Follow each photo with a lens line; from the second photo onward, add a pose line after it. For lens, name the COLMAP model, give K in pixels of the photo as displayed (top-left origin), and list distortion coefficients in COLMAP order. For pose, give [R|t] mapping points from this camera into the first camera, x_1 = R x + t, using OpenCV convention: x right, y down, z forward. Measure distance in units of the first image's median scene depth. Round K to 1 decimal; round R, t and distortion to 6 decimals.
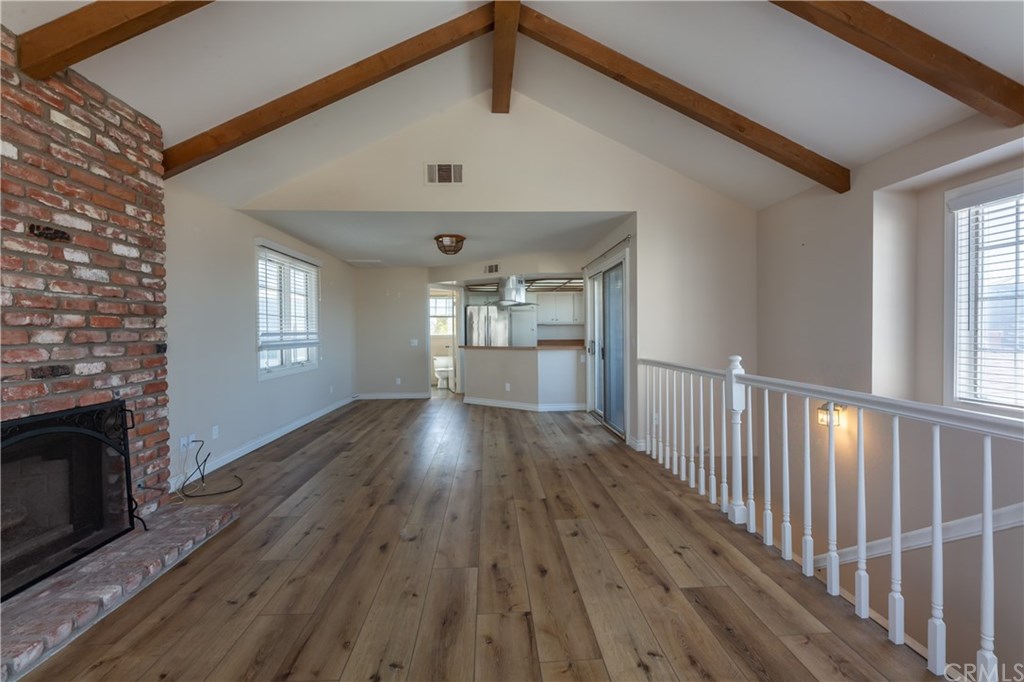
lens RADIAL K [[444.5, 0, 512.0], [0, 444.5, 341.0], [0, 0, 1]] dist [-0.003638, -0.000782]
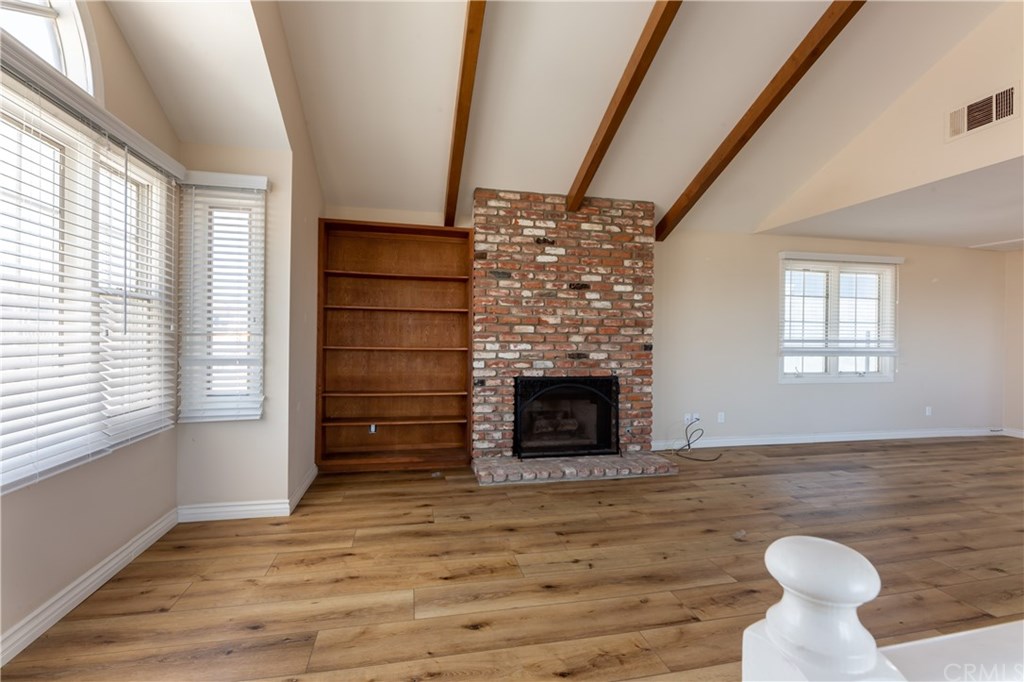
lens RADIAL K [[444.5, 0, 512.0], [0, 444.5, 341.0], [0, 0, 1]] dist [-0.003638, -0.000782]
pose [[0.170031, 0.018564, -0.985264, 0.745150], [-0.033145, 0.999365, 0.013109, -0.012081], [0.984881, 0.030427, 0.170538, 0.314519]]
